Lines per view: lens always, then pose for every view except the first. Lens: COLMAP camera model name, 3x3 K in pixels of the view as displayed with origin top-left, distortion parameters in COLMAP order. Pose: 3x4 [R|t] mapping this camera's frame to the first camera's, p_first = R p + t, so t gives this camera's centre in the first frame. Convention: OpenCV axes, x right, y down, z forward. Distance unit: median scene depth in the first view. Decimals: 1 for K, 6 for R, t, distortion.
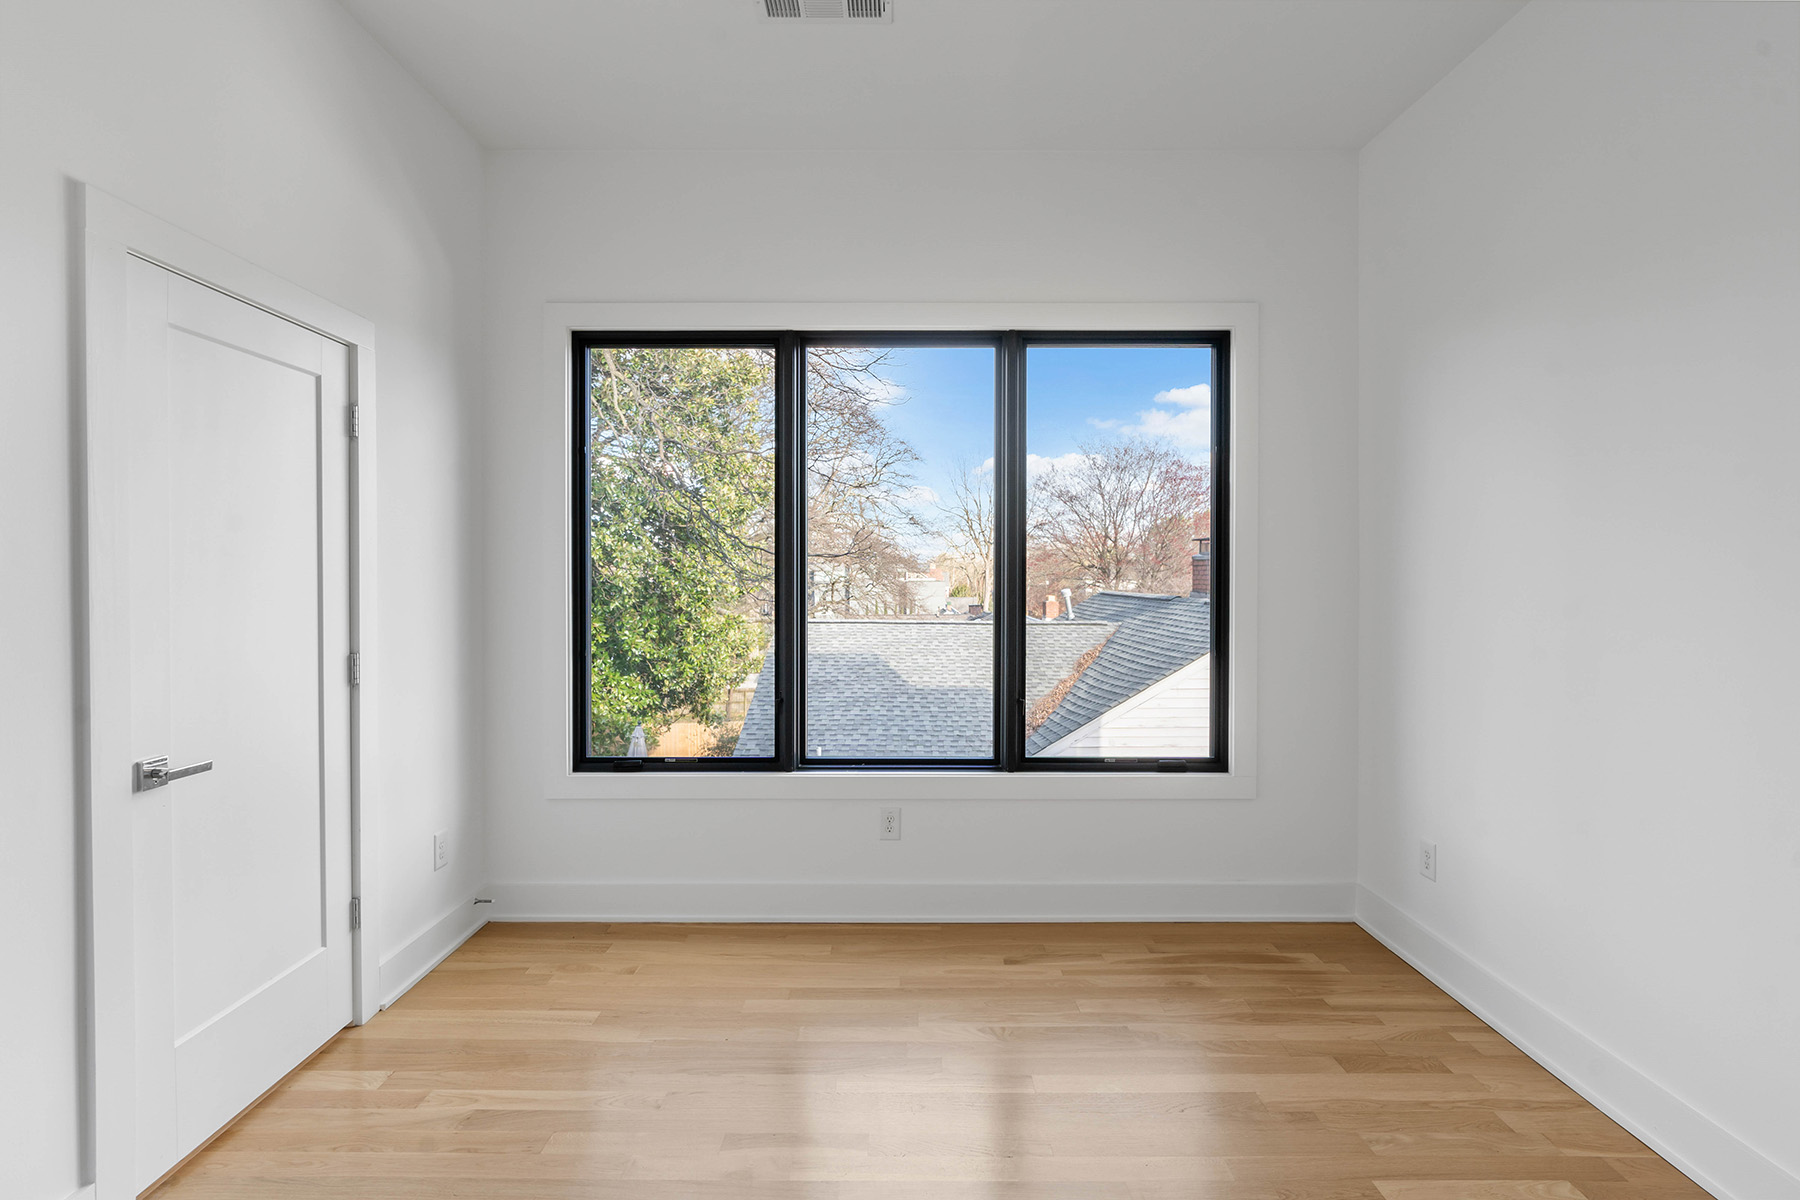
lens RADIAL K [[829.4, 0, 908.4], [0, 829.4, 594.5], [0, 0, 1]] dist [-0.027698, 0.000017]
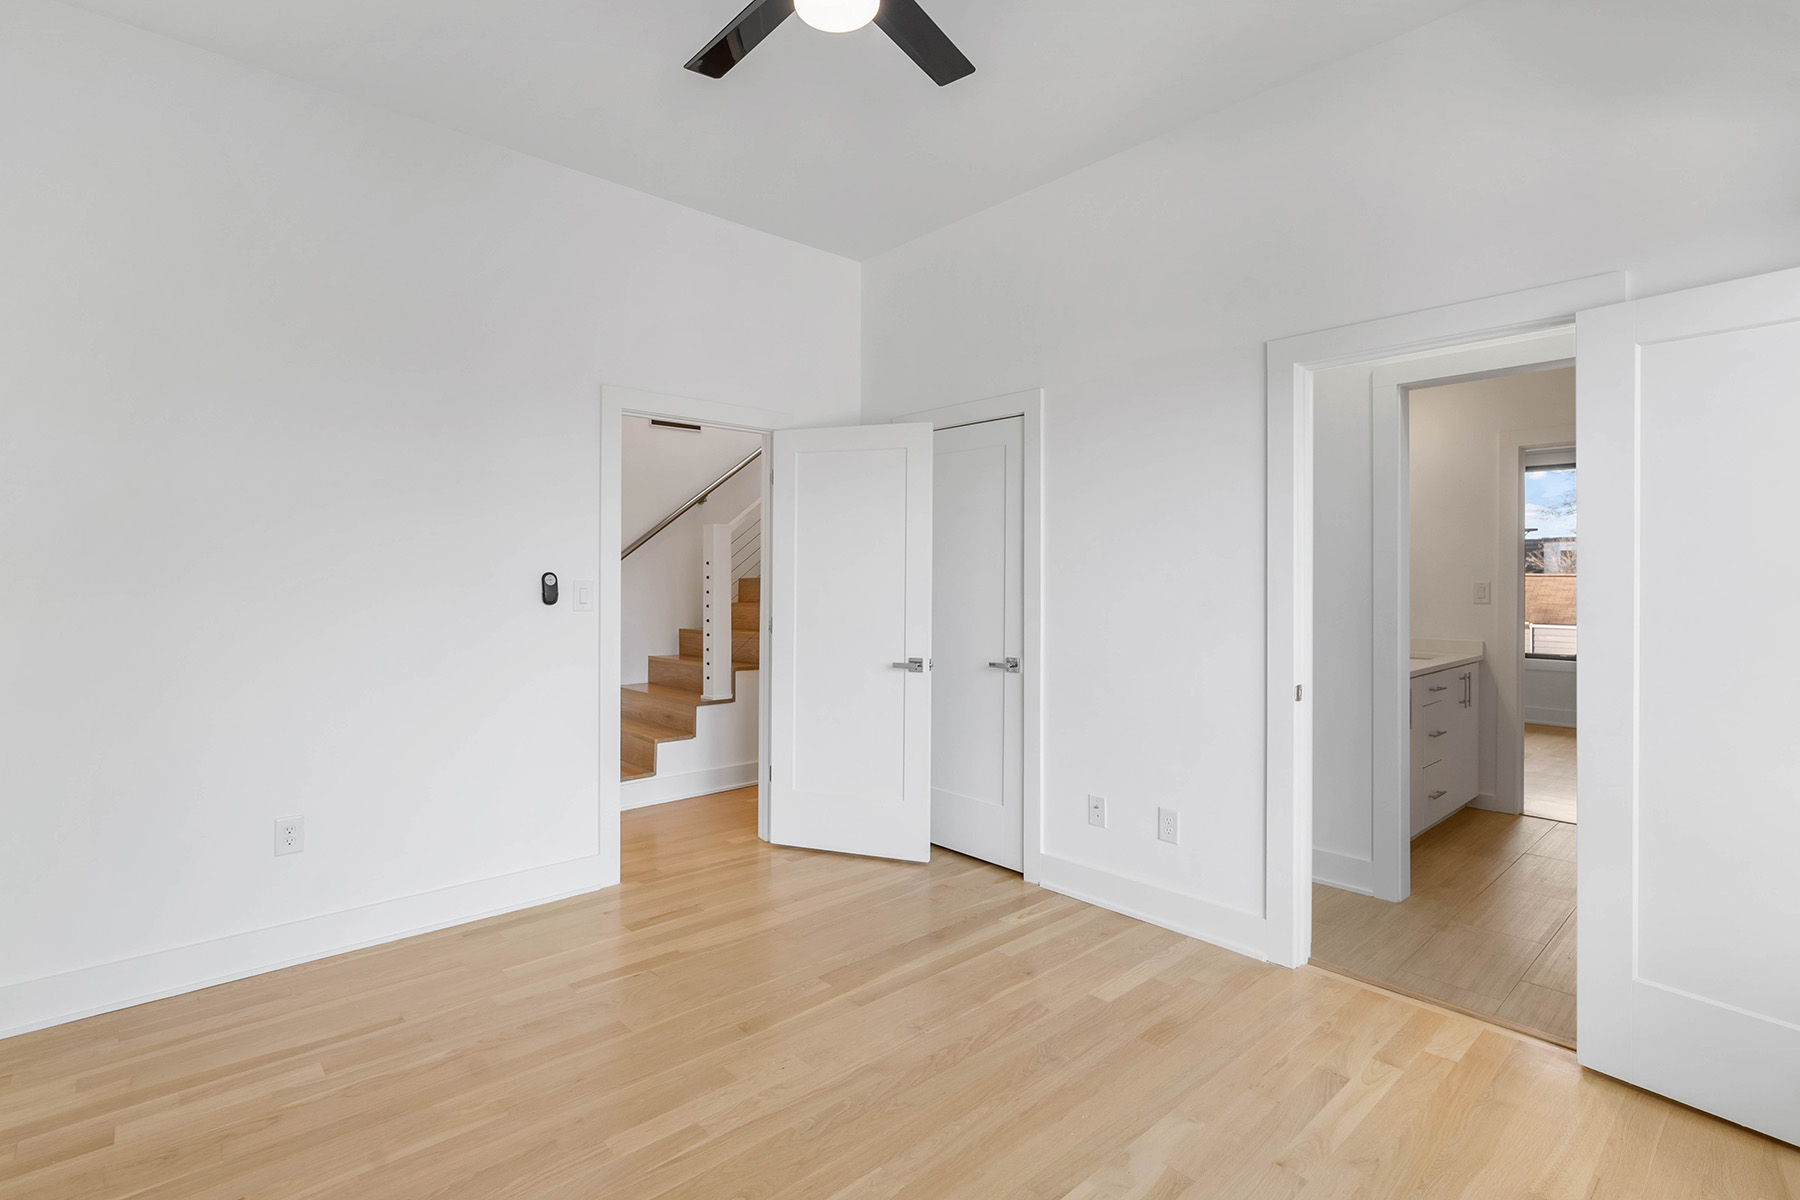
lens RADIAL K [[839.9, 0, 907.7], [0, 839.9, 594.6], [0, 0, 1]] dist [-0.001325, -0.000283]
pose [[-0.742177, 0.002404, -0.670199, 0.626956], [-0.009078, 0.999866, 0.013640, -0.013563], [0.670142, 0.016207, -0.742056, 1.396596]]
